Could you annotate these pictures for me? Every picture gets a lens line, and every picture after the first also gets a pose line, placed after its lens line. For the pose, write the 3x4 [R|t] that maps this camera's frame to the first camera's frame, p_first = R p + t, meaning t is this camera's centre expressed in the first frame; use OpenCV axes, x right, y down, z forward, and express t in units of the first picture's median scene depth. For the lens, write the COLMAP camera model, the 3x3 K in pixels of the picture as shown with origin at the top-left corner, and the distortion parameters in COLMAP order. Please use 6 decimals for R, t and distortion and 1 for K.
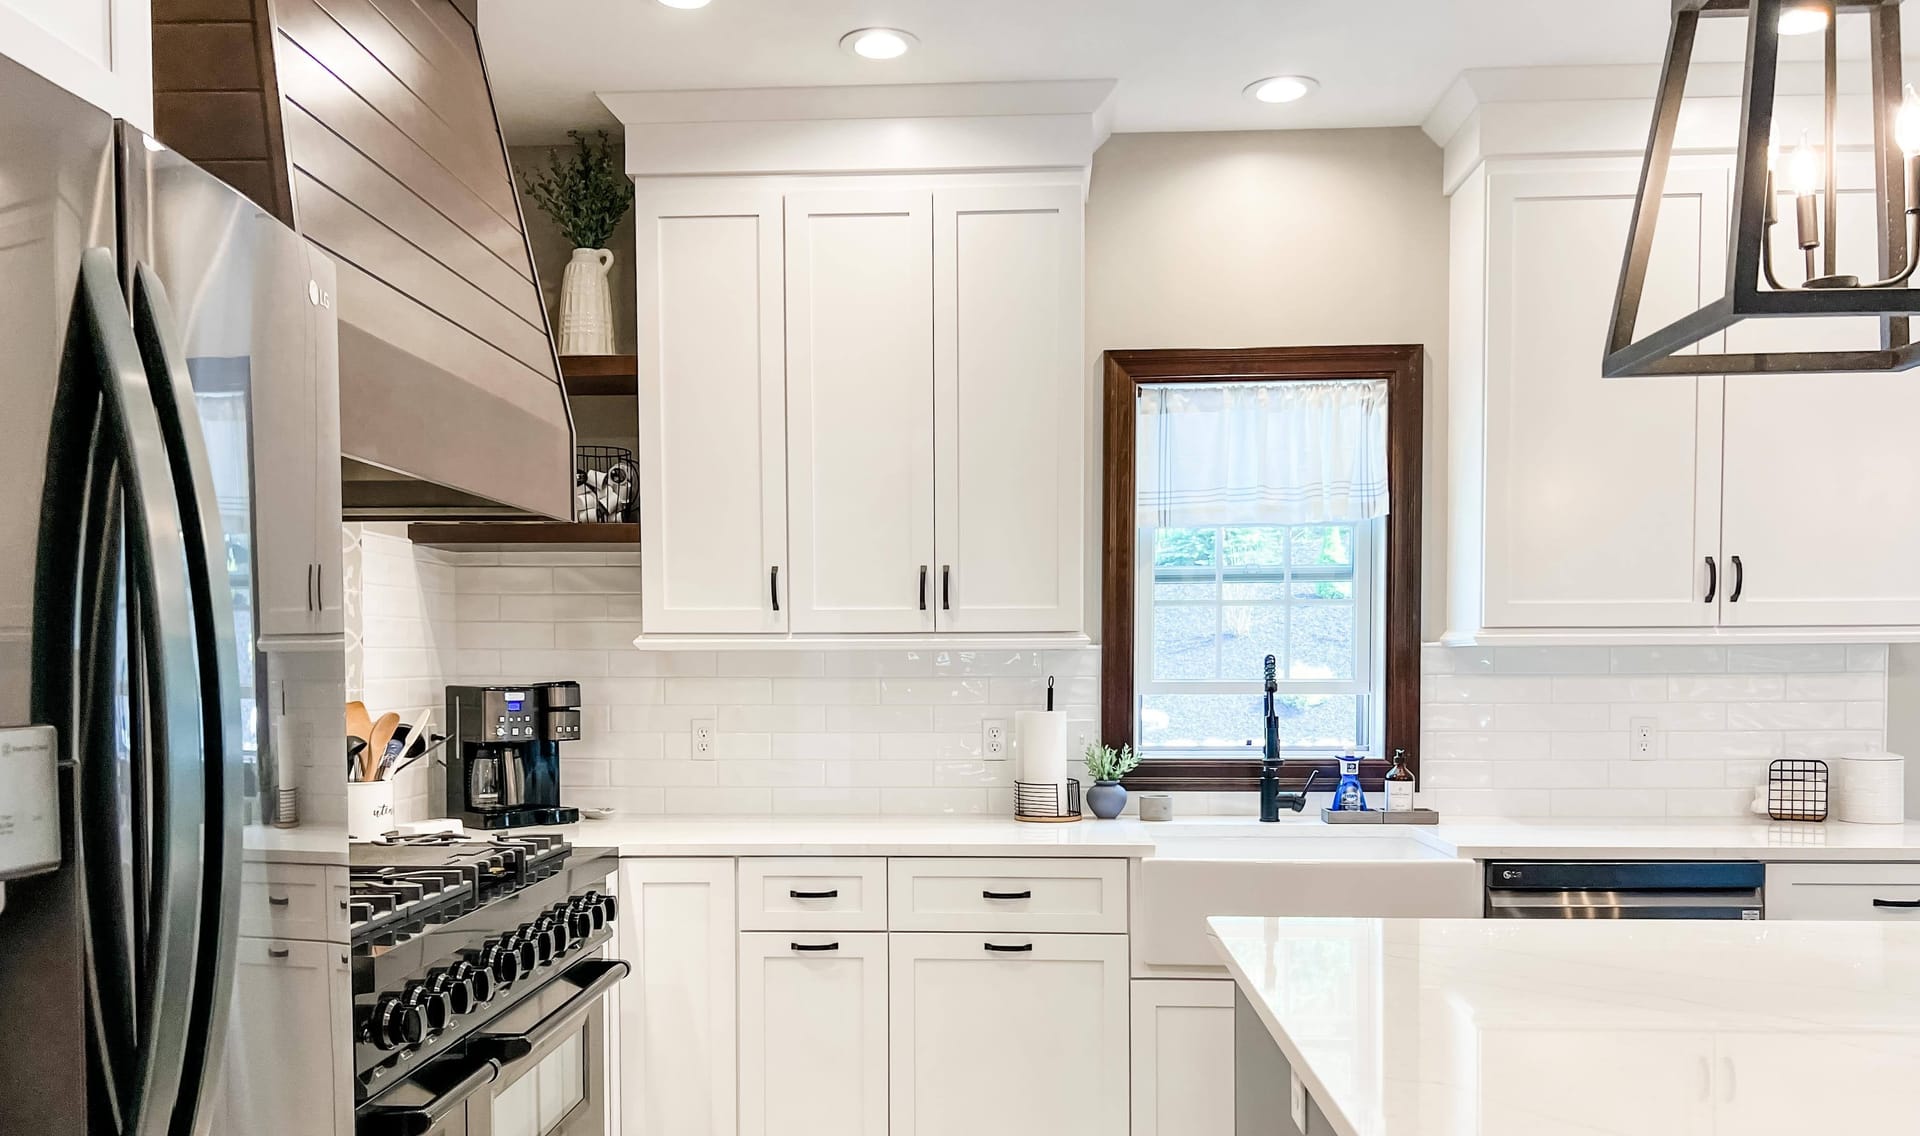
lens RADIAL K [[1525.9, 0, 953.7], [0, 1525.9, 710.1], [0, 0, 1]] dist [0.092977, -0.055208]
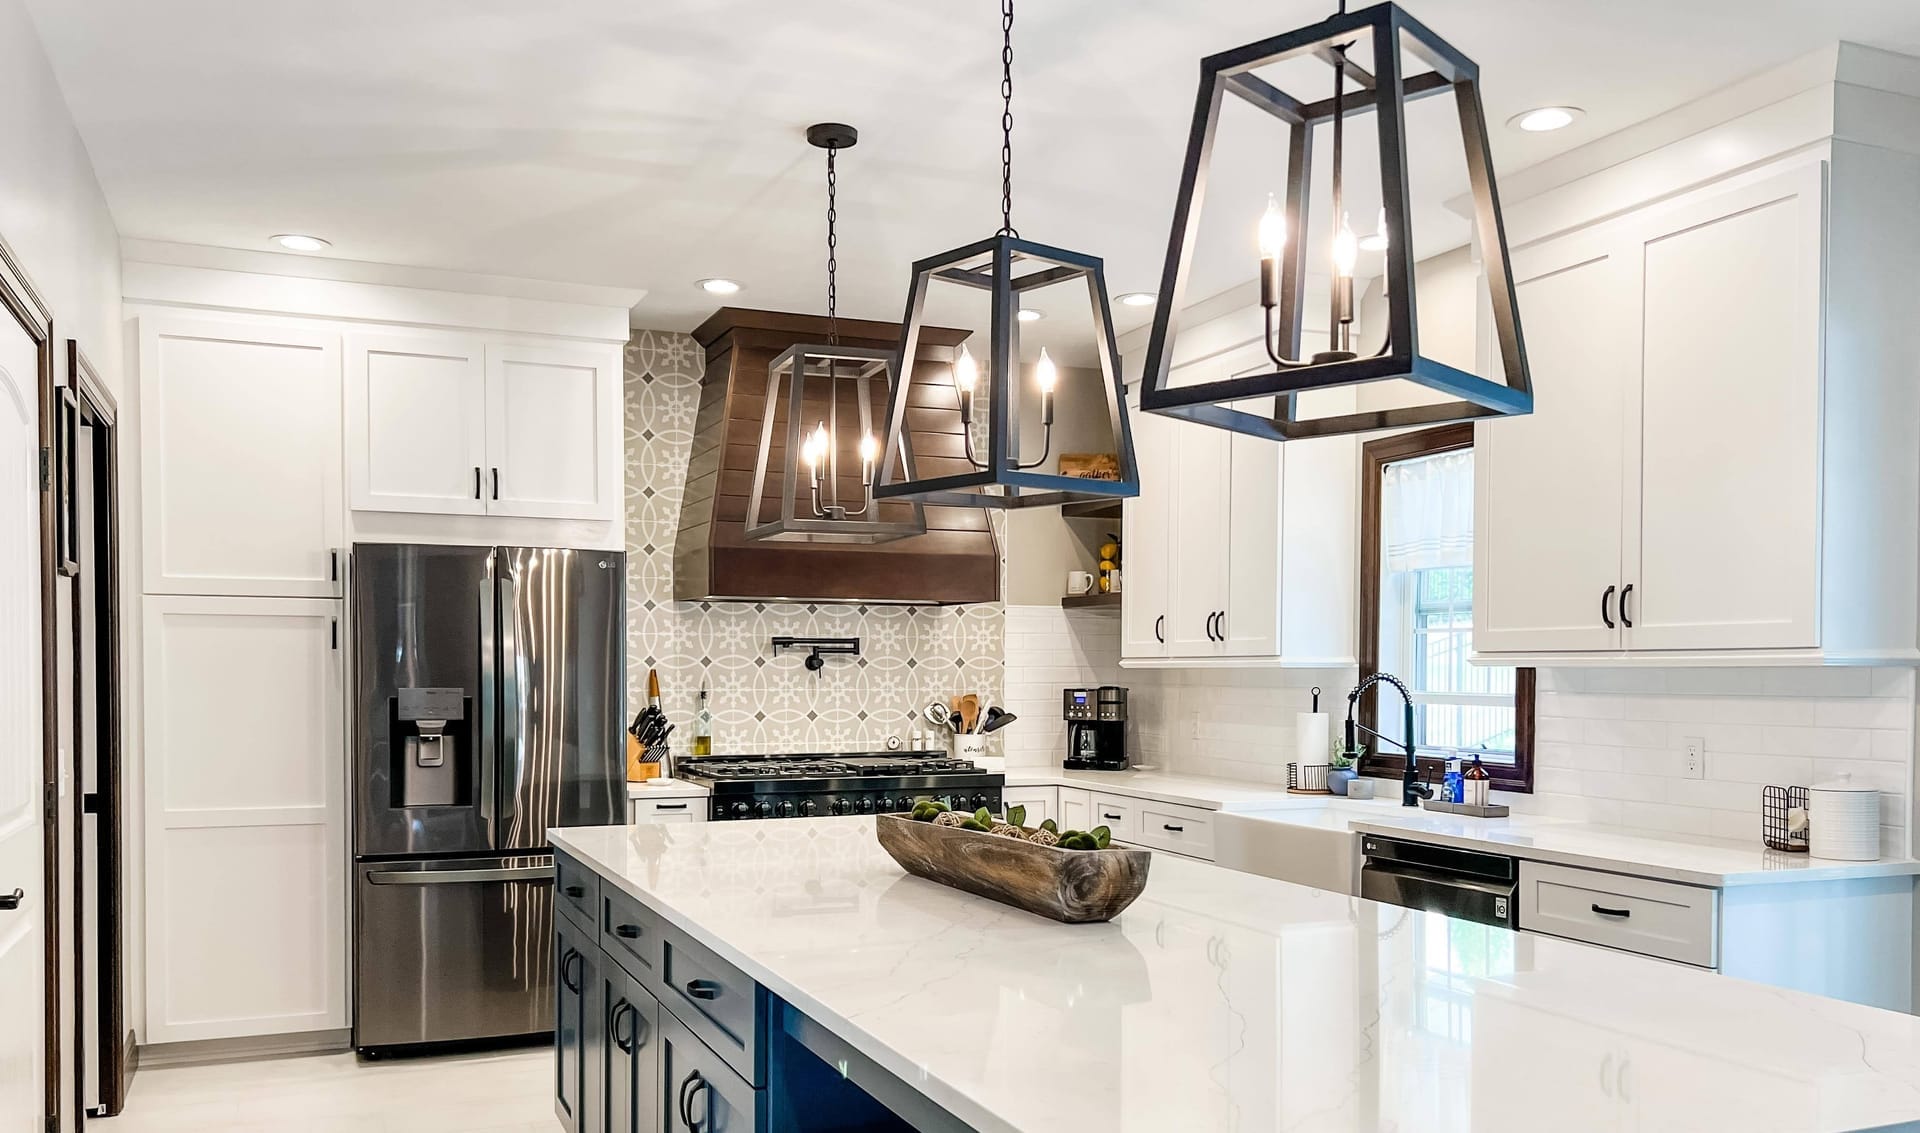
lens RADIAL K [[1525.9, 0, 957.8], [0, 1525.9, 705.4], [0, 0, 1]] dist [0.092977, -0.055208]
pose [[0.427947, 0.025021, -0.903457, 1.196470], [-0.034239, 0.999348, 0.011459, -0.011333], [0.903155, 0.026029, 0.428525, 0.126185]]
